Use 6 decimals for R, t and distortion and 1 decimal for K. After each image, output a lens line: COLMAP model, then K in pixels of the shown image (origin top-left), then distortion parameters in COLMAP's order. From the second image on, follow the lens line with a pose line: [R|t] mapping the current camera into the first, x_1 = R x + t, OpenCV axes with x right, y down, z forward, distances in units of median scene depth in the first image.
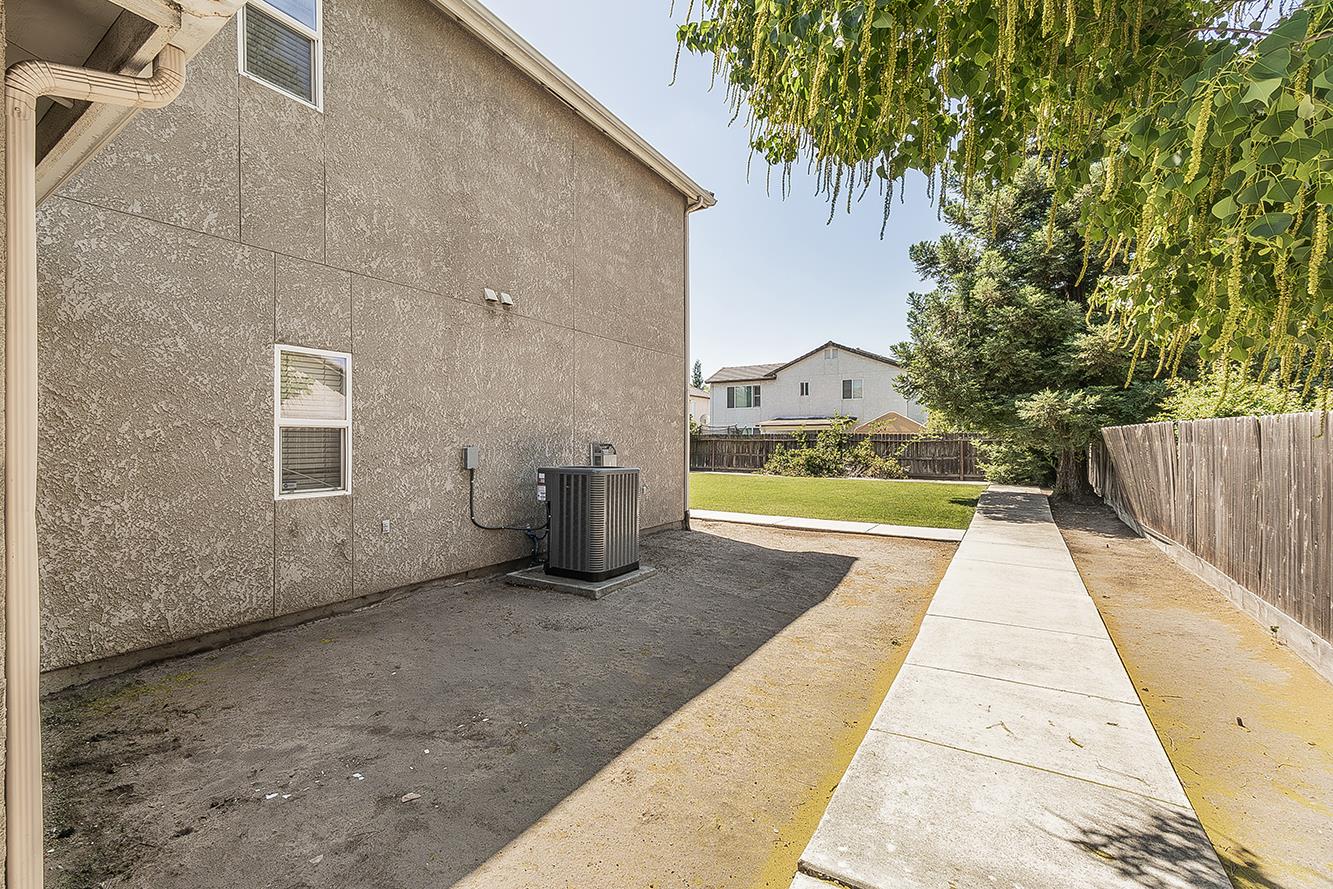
lens RADIAL K [[563.0, 0, 663.6], [0, 563.0, 443.0], [0, 0, 1]] dist [-0.001500, 0.000440]
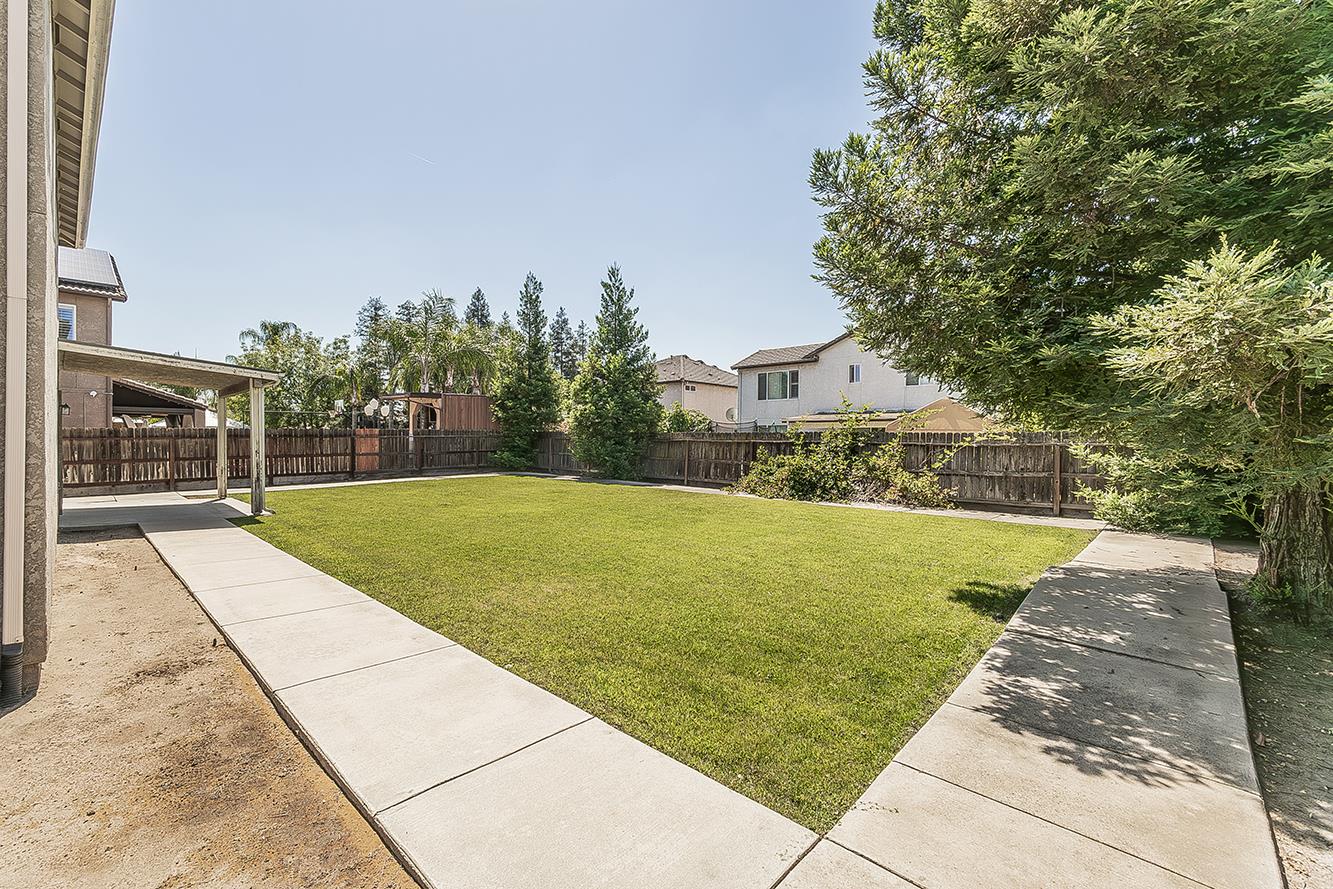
lens RADIAL K [[563.0, 0, 660.0], [0, 563.0, 440.5], [0, 0, 1]] dist [-0.001500, 0.000440]
pose [[0.980510, 0.007457, -0.196329, 0.232408], [-0.008053, 0.999965, -0.002237, -0.004147], [0.196305, 0.003774, 0.980536, 0.338175]]
